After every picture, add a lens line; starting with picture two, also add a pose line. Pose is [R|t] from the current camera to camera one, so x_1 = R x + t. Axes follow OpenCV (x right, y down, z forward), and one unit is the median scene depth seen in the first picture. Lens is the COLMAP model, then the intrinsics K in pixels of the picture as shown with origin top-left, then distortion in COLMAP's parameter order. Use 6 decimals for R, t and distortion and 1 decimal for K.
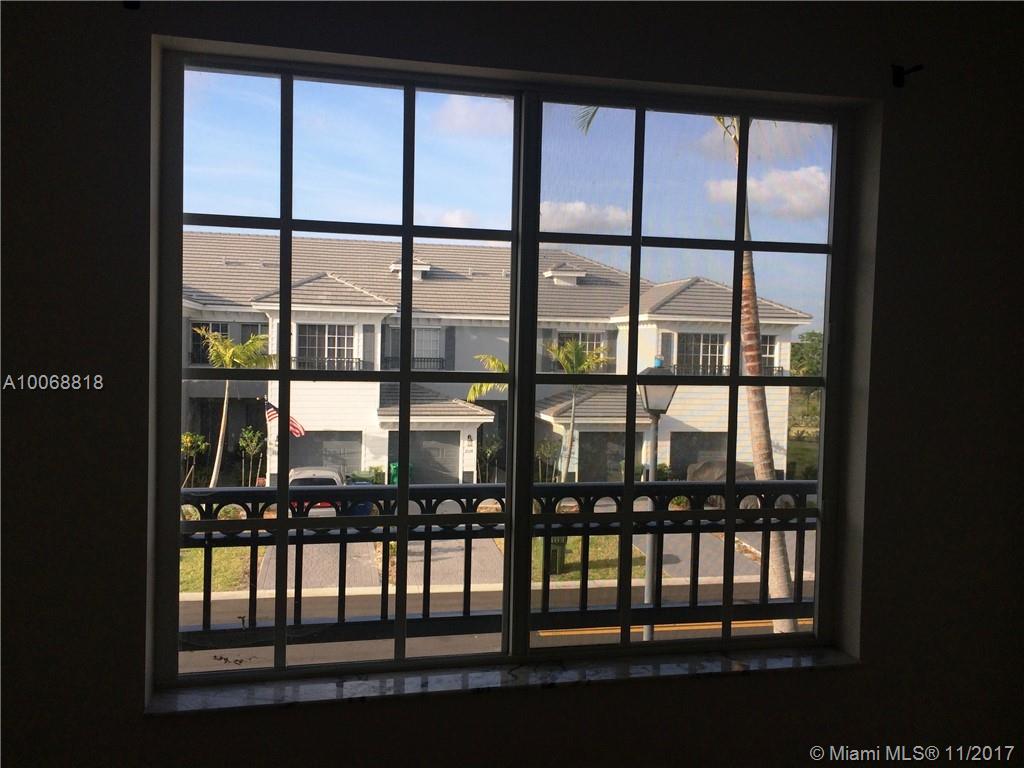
lens RADIAL K [[878.8, 0, 512.0], [0, 878.8, 384.0], [0, 0, 1]] dist [0.094531, -0.125517]
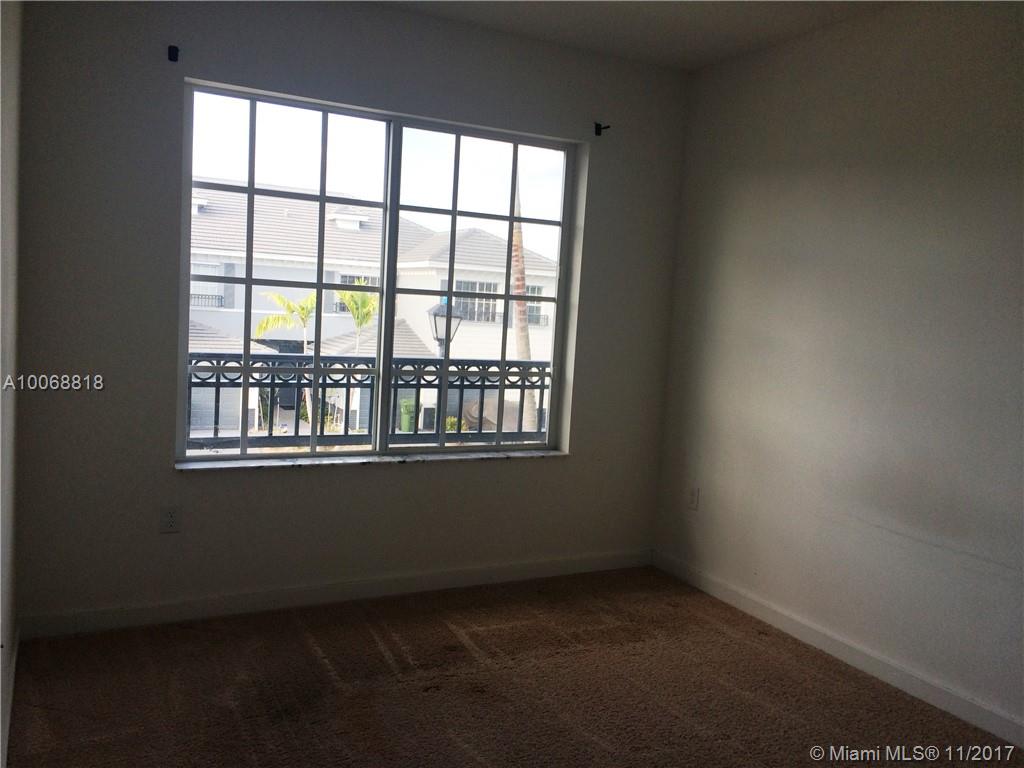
lens RADIAL K [[878.8, 0, 512.0], [0, 878.8, 384.0], [0, 0, 1]] dist [0.094531, -0.125517]
pose [[0.967056, 0.009534, 0.254386, -0.176257], [-0.024617, 0.998117, 0.056174, 0.068803], [-0.253372, -0.060586, 0.965470, -0.673843]]
